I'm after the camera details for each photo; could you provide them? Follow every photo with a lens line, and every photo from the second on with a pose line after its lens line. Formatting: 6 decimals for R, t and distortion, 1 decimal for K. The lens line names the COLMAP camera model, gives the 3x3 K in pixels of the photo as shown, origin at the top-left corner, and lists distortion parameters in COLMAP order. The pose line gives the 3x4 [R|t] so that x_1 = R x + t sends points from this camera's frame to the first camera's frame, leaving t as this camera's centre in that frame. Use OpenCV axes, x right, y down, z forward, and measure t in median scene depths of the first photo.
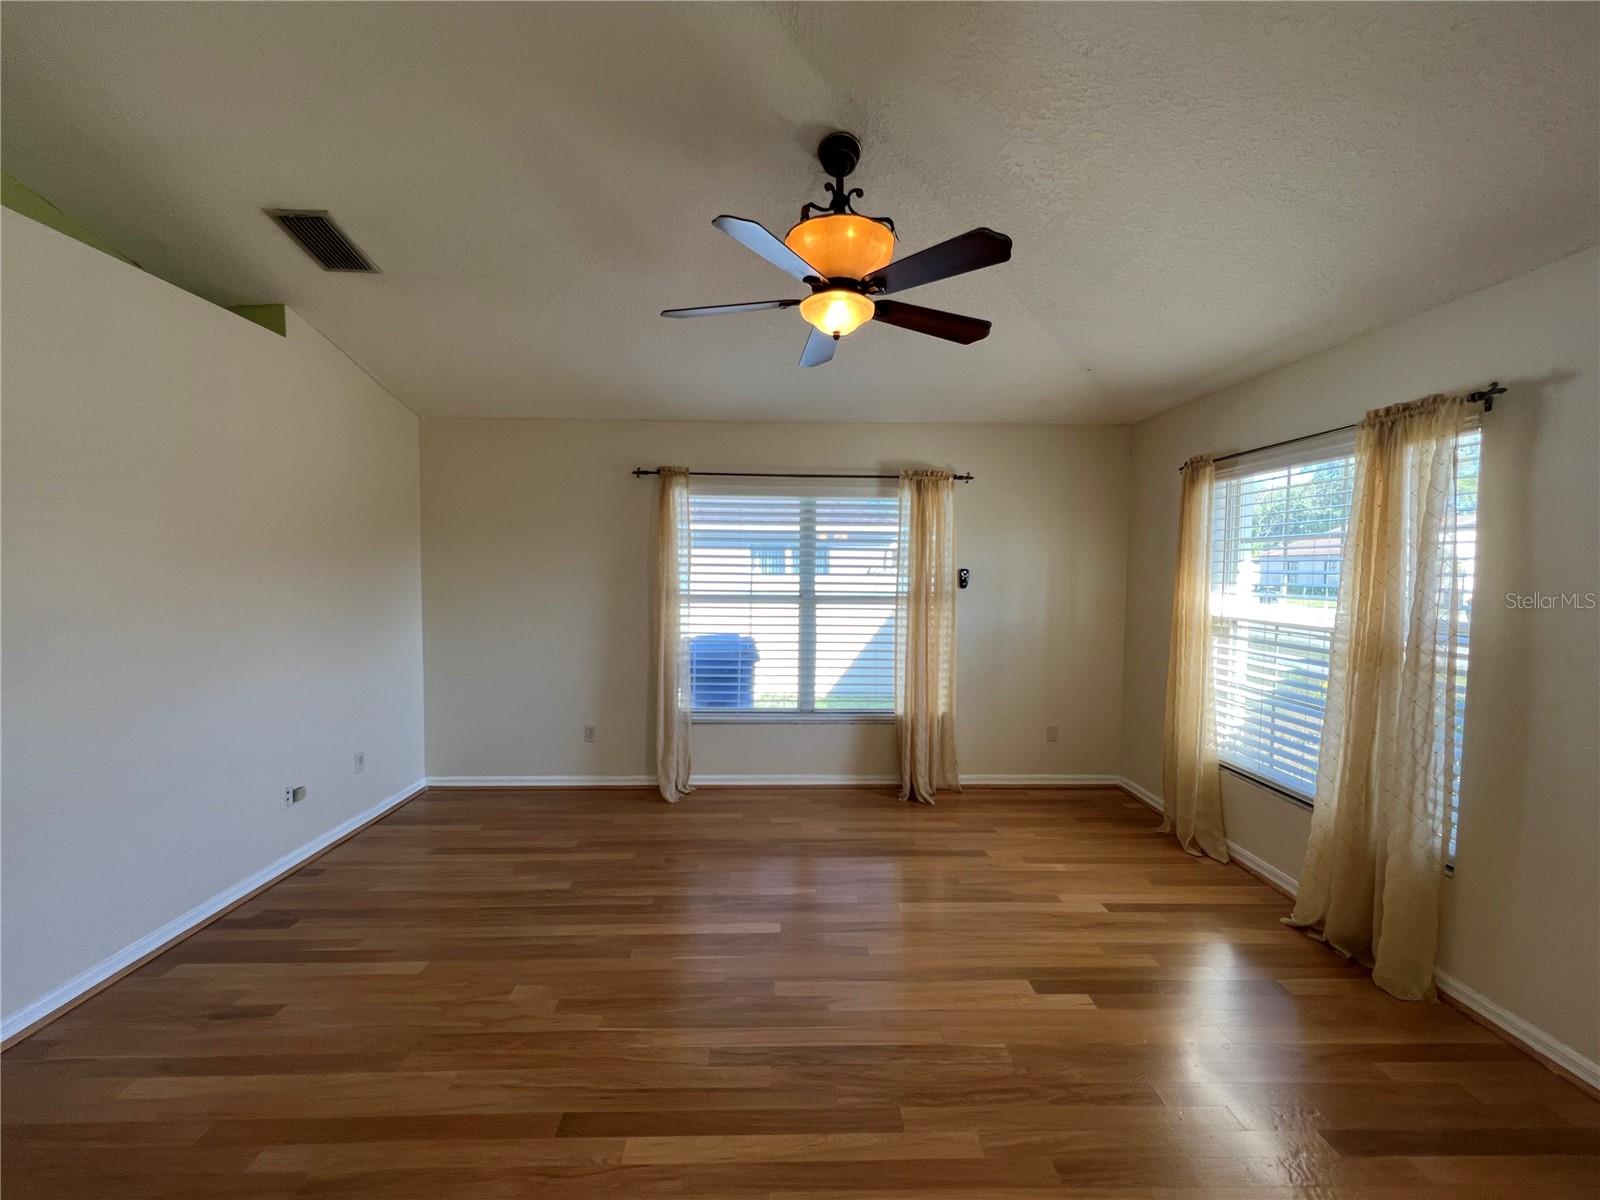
lens RADIAL K [[631.9, 0, 800.0], [0, 631.9, 600.0], [0, 0, 1]] dist [-0.000231, 0.000002]
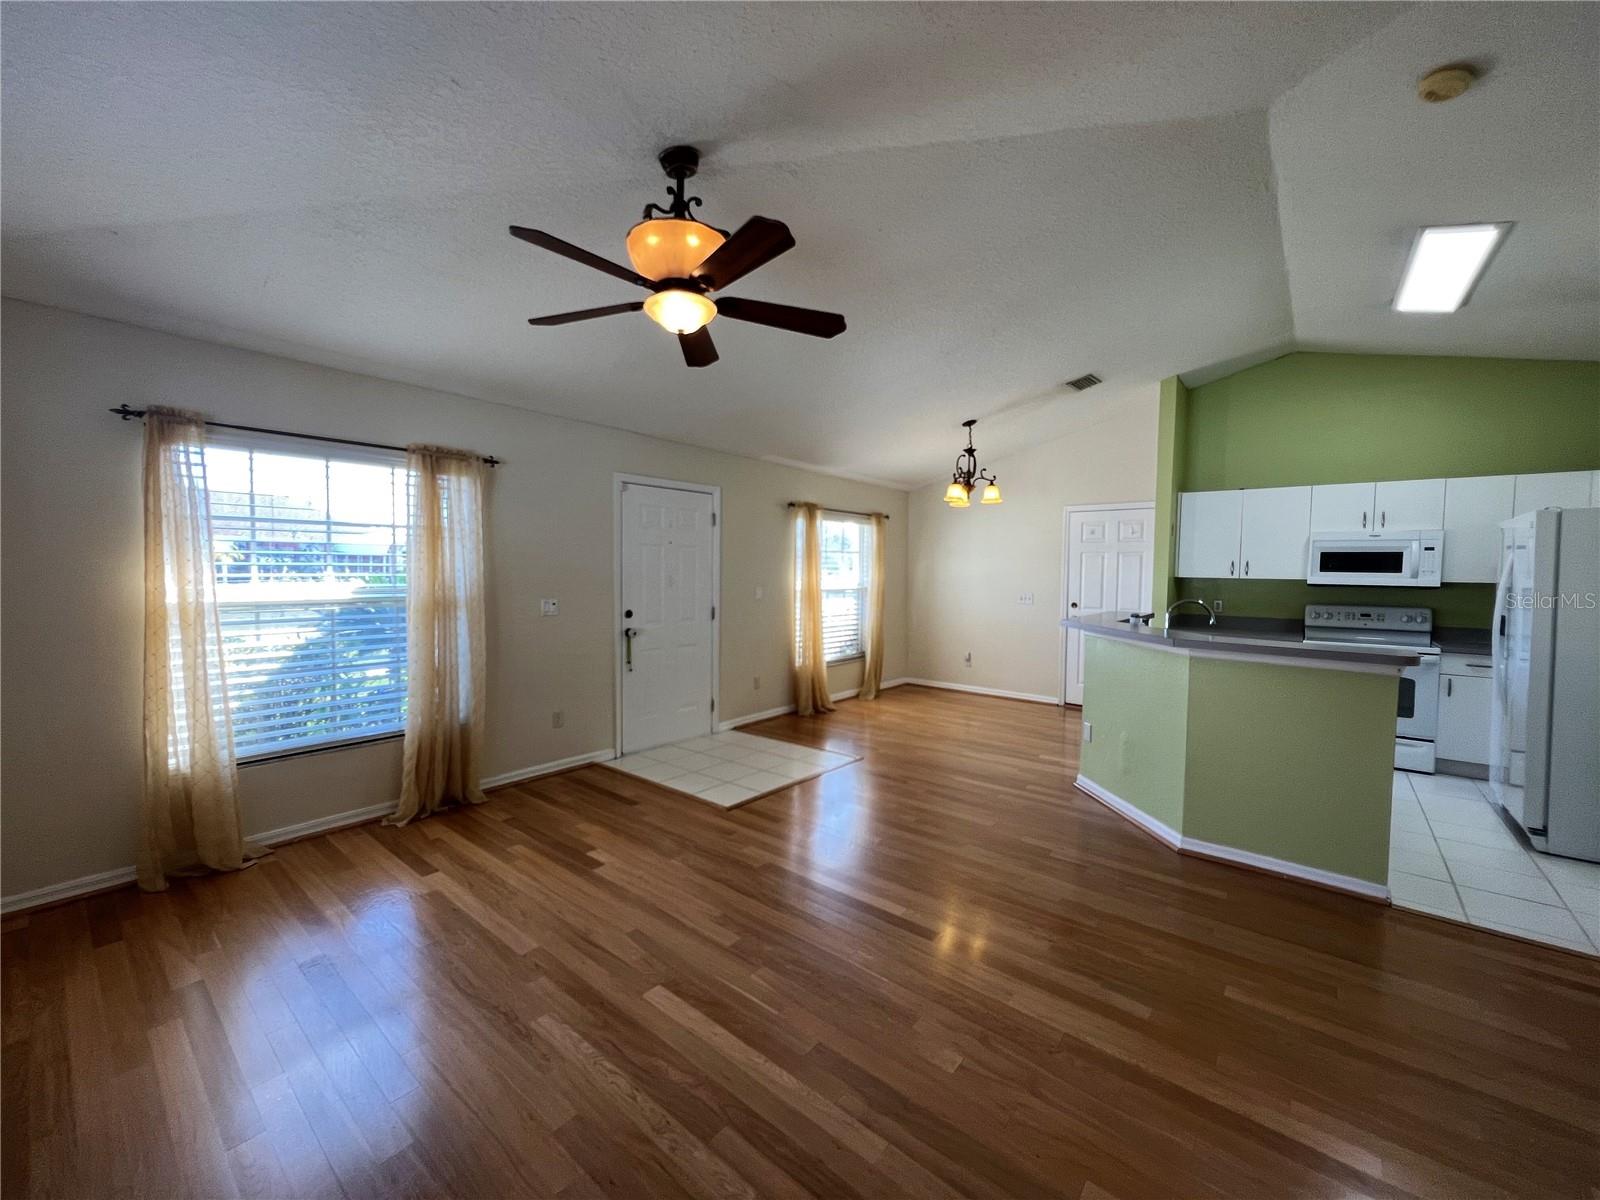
lens RADIAL K [[636.2, 0, 795.6], [0, 636.2, 599.4], [0, 0, 1]] dist [0.001347, 0.000059]
pose [[-0.748781, -0.049565, 0.660962, -0.427383], [0.015416, 0.995628, 0.092125, -0.036795], [-0.662639, 0.079171, -0.744743, 0.895378]]
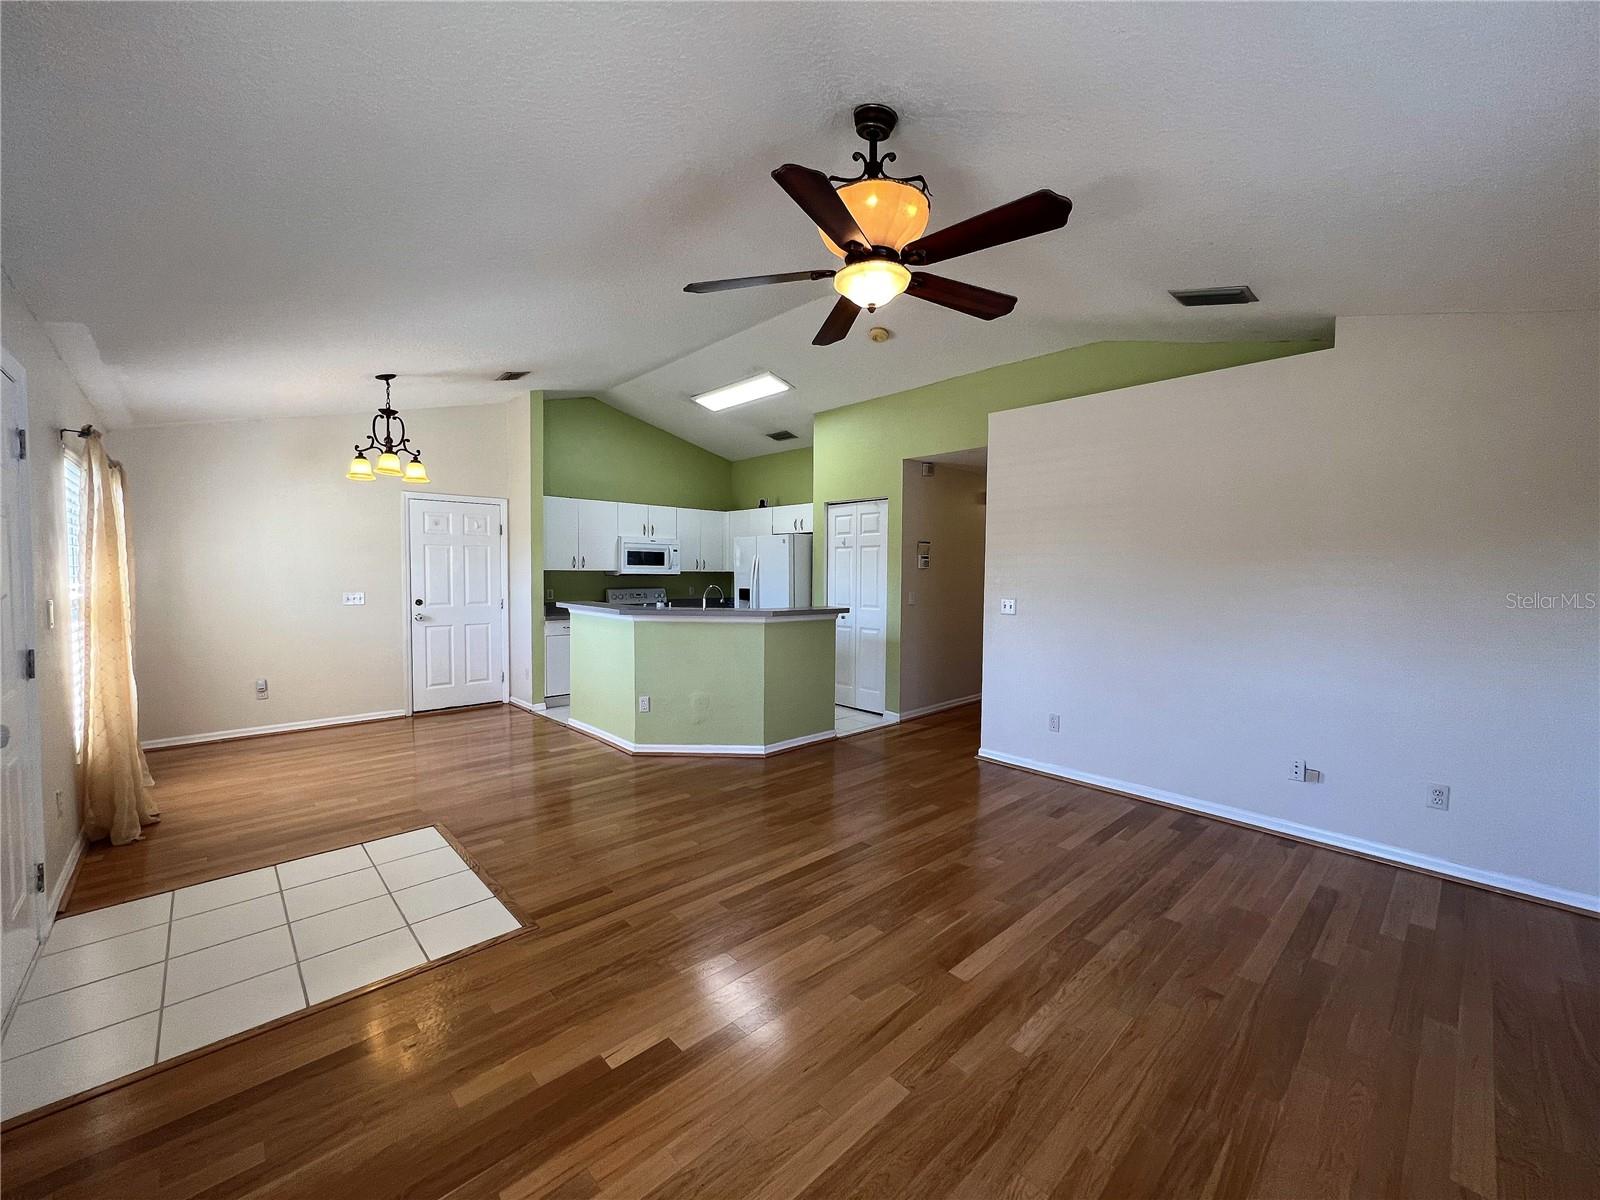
lens RADIAL K [[636.2, 0, 795.6], [0, 636.2, 599.4], [0, 0, 1]] dist [0.001347, 0.000059]
pose [[-0.752807, 0.015619, -0.658055, 0.420530], [-0.047085, 0.995880, 0.077502, -0.023772], [0.656555, 0.089328, -0.748970, 0.894775]]
